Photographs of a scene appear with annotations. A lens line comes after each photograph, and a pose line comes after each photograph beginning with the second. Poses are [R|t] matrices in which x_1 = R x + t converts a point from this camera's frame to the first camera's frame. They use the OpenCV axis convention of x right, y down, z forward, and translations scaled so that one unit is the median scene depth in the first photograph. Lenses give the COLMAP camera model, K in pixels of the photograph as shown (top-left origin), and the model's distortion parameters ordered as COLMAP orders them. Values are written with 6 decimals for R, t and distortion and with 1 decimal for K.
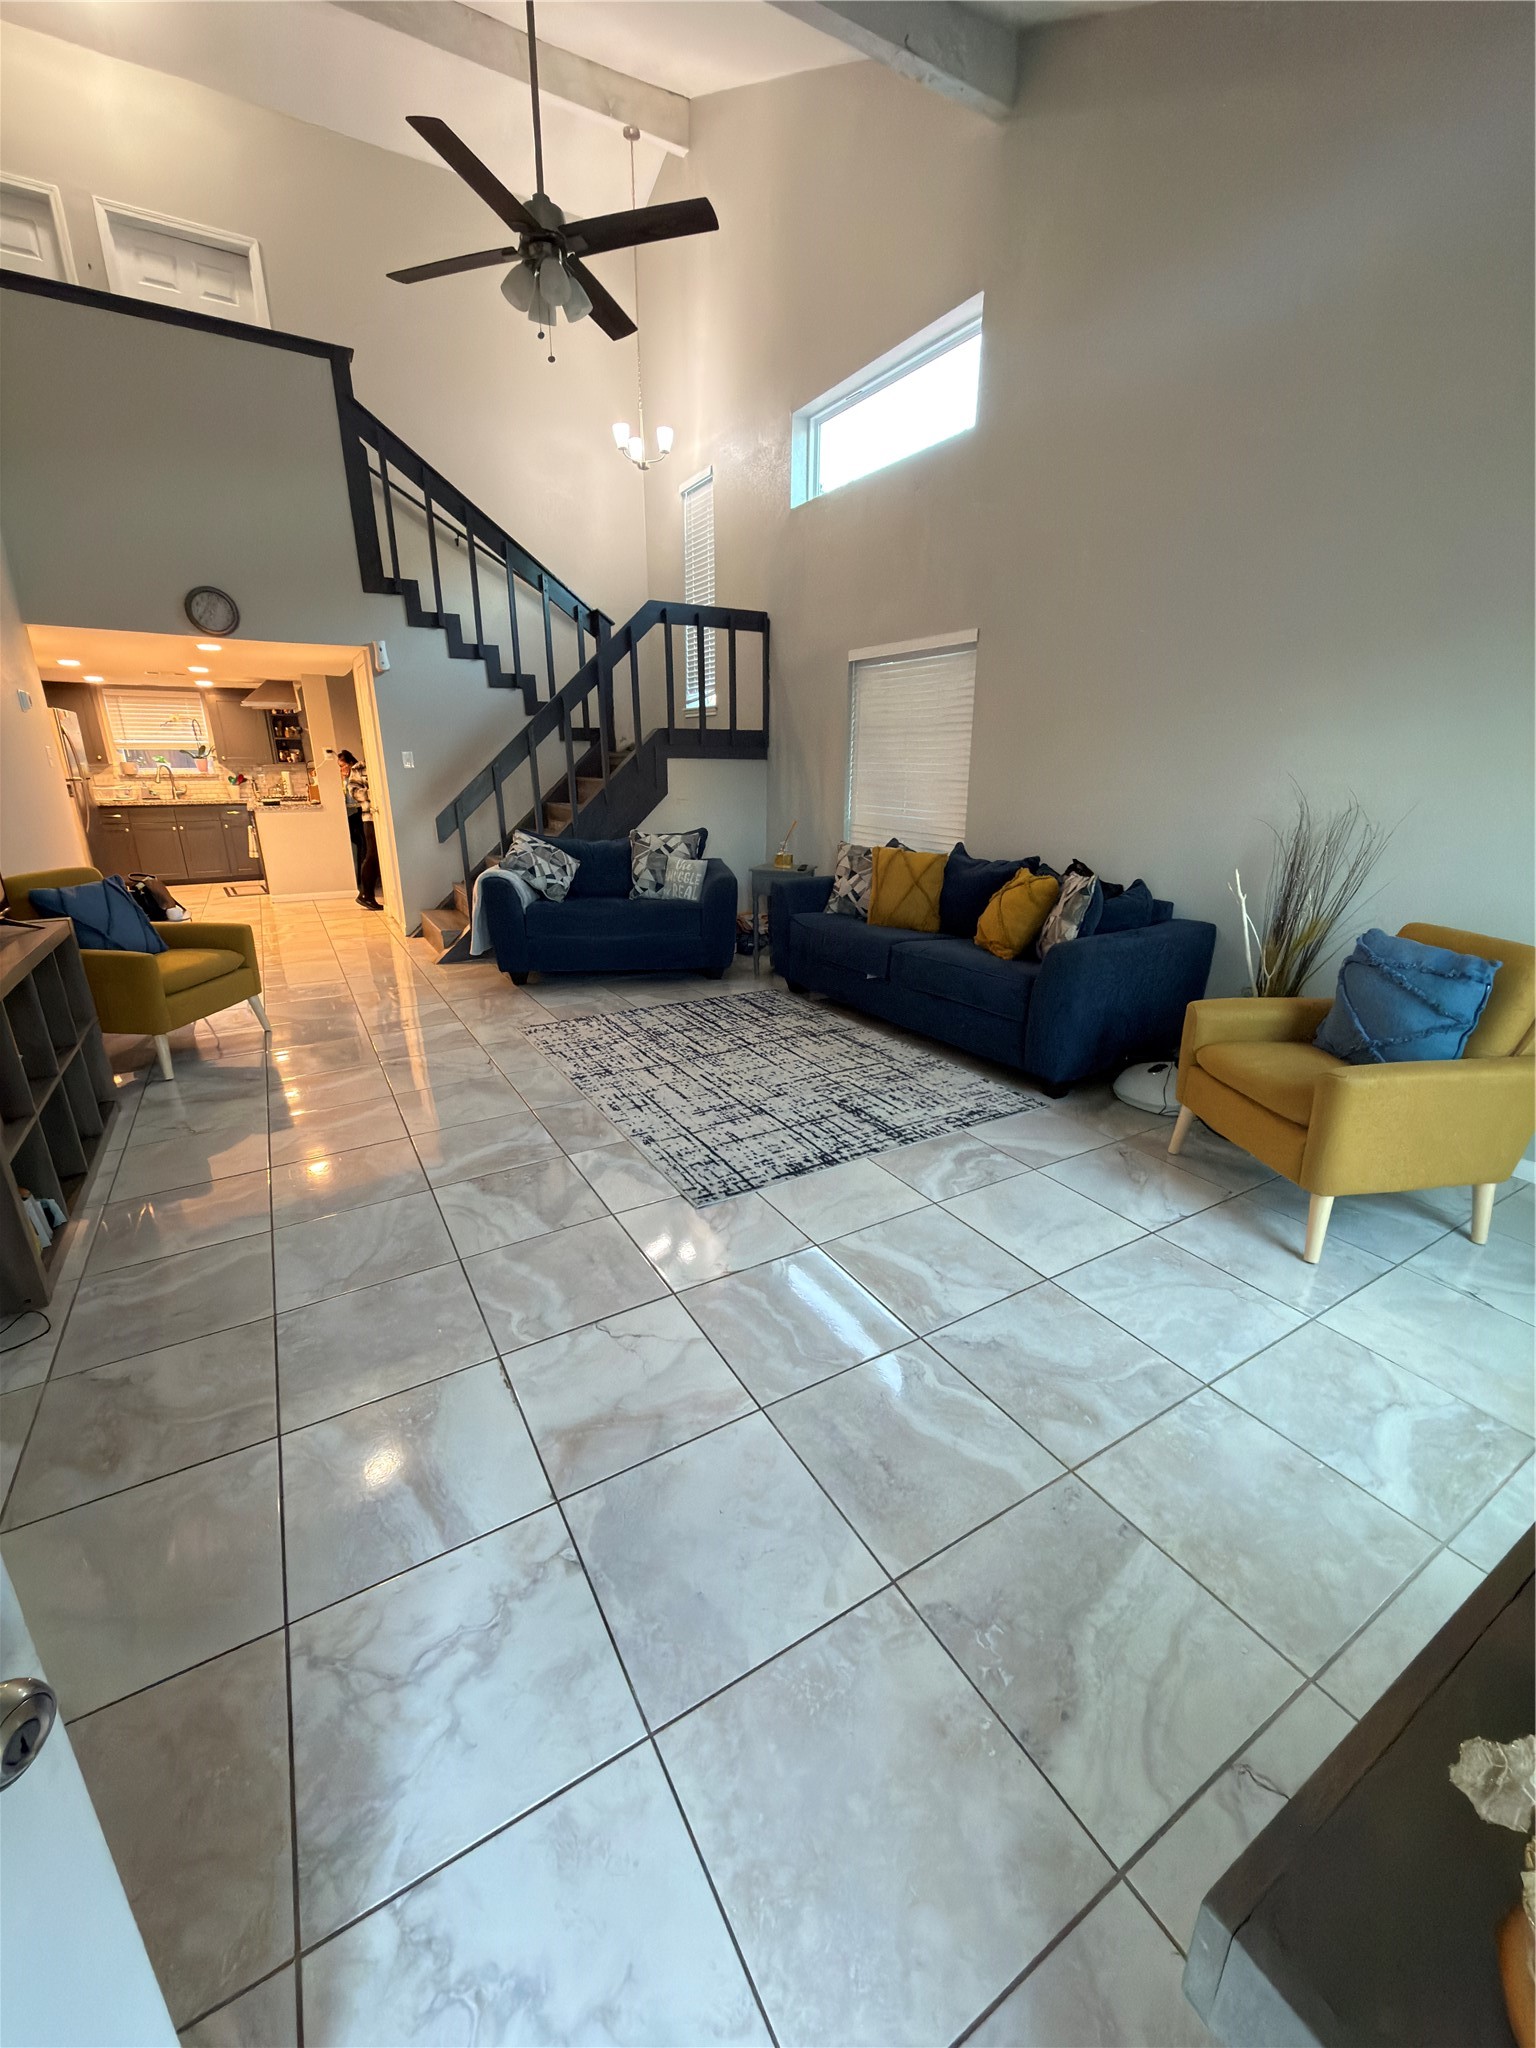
lens RADIAL K [[811.5, 0, 759.4], [0, 811.5, 1019.9], [0, 0, 1]] dist [-0.001211, -0.000127]
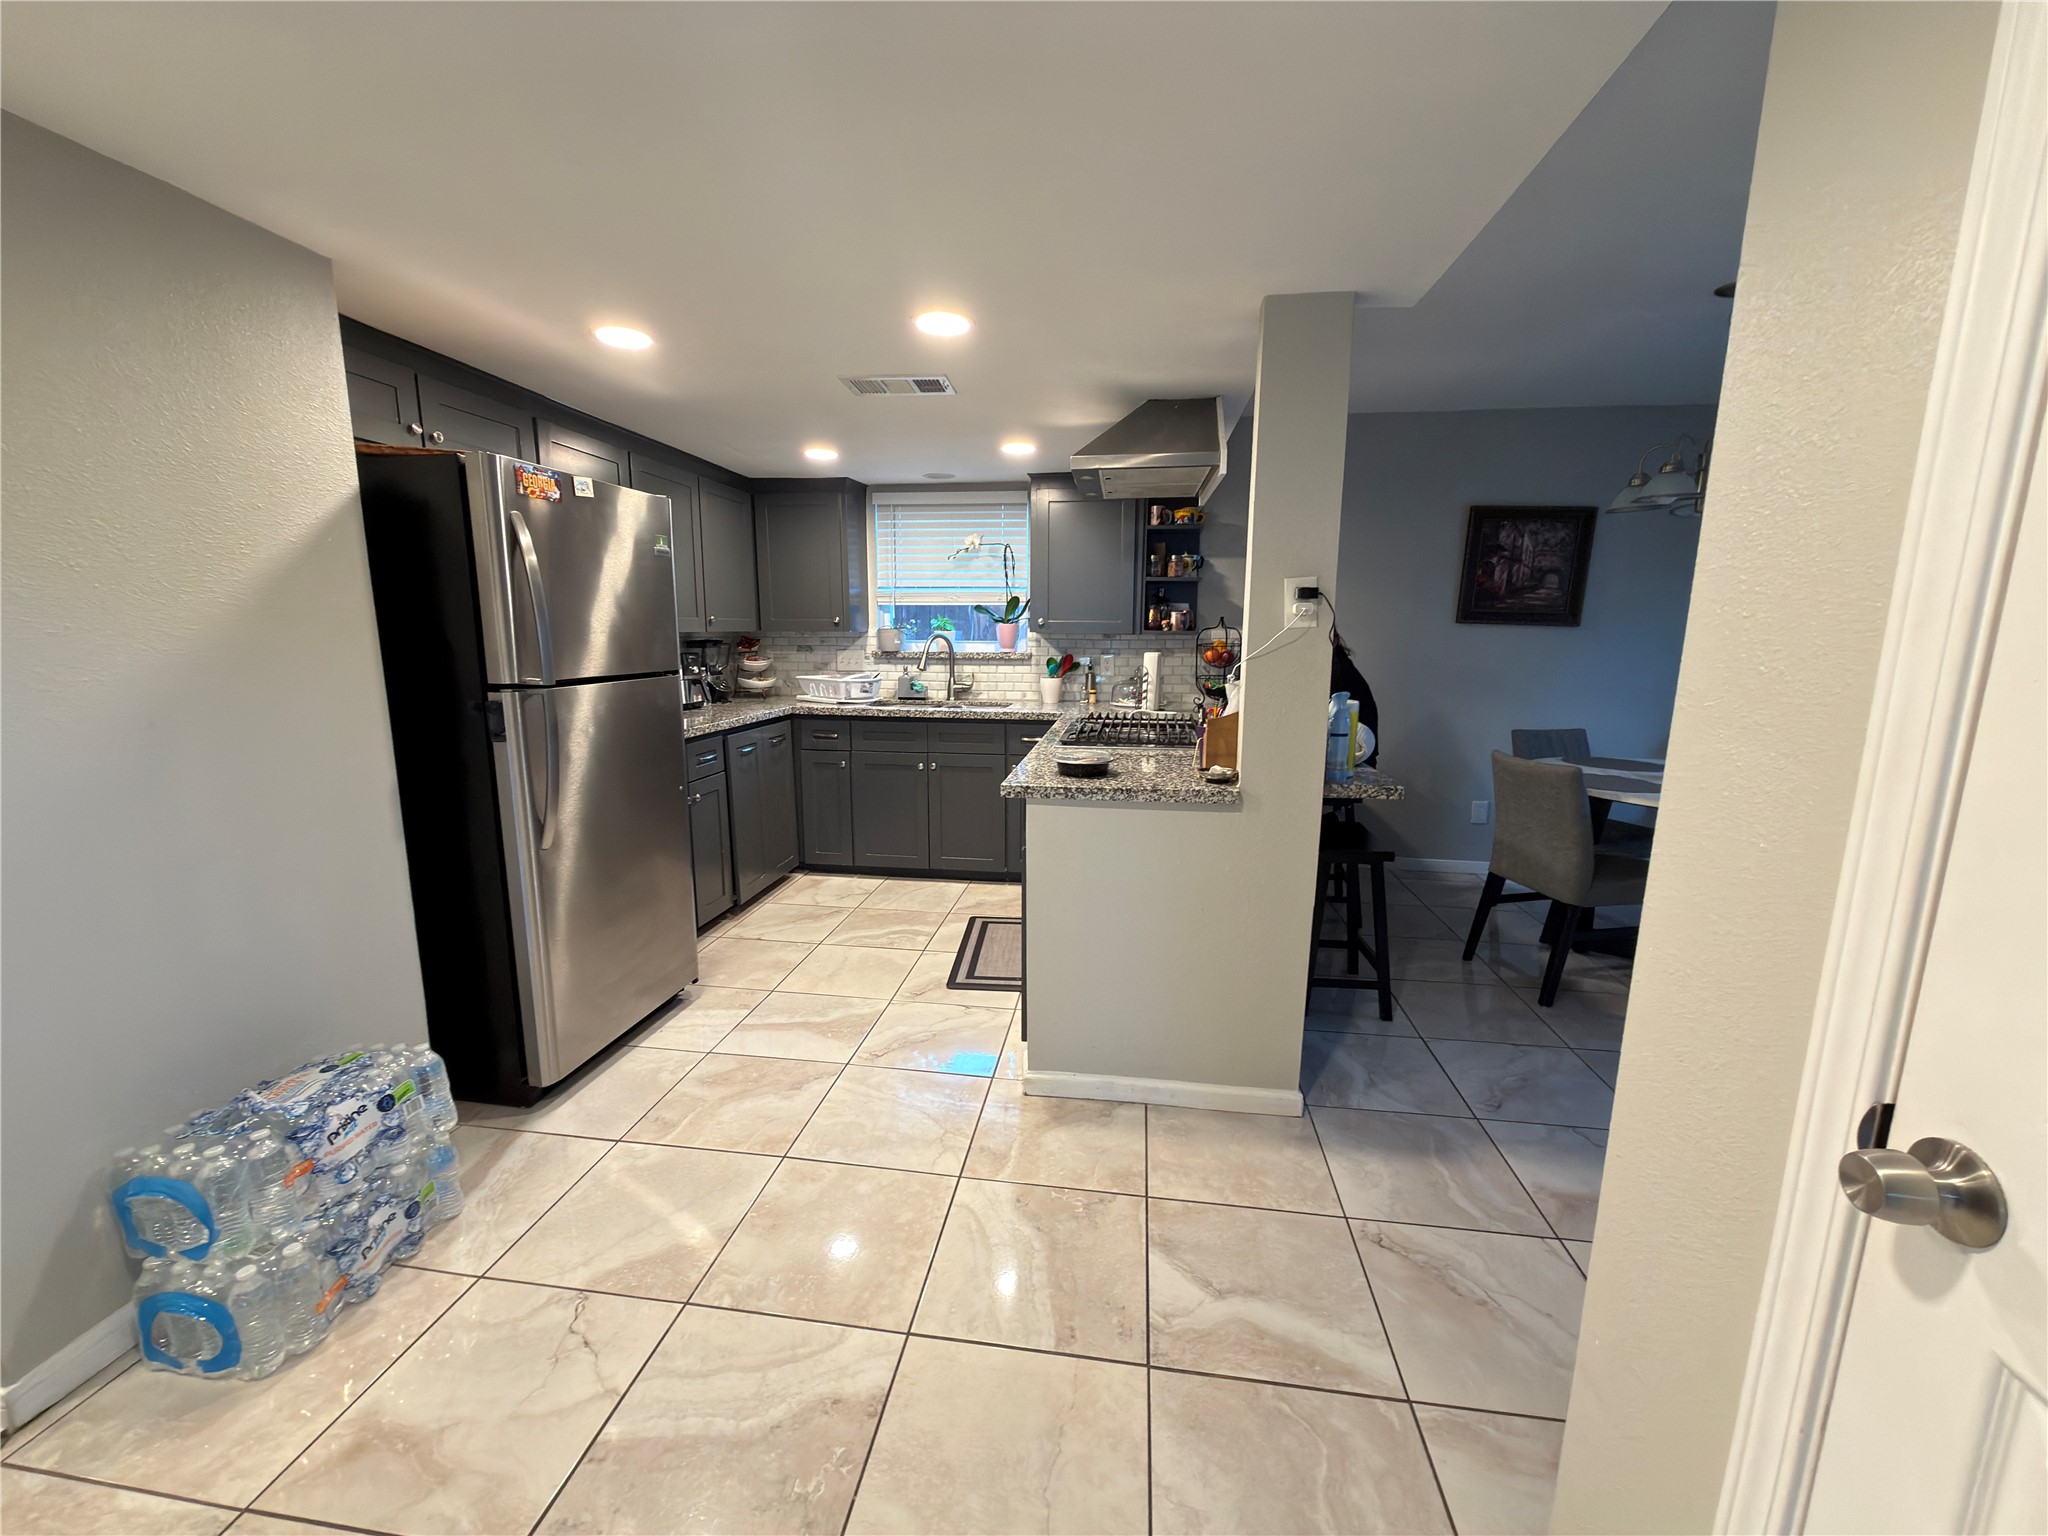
lens RADIAL K [[811.5, 0, 1025.2], [0, 811.5, 769.2], [0, 0, 1]] dist [-0.001211, -0.000127]
pose [[0.780797, 0.110885, -0.614866, -0.371354], [-0.194398, 0.978392, -0.070417, -0.205225], [0.593772, 0.174510, 0.785481, 0.642461]]
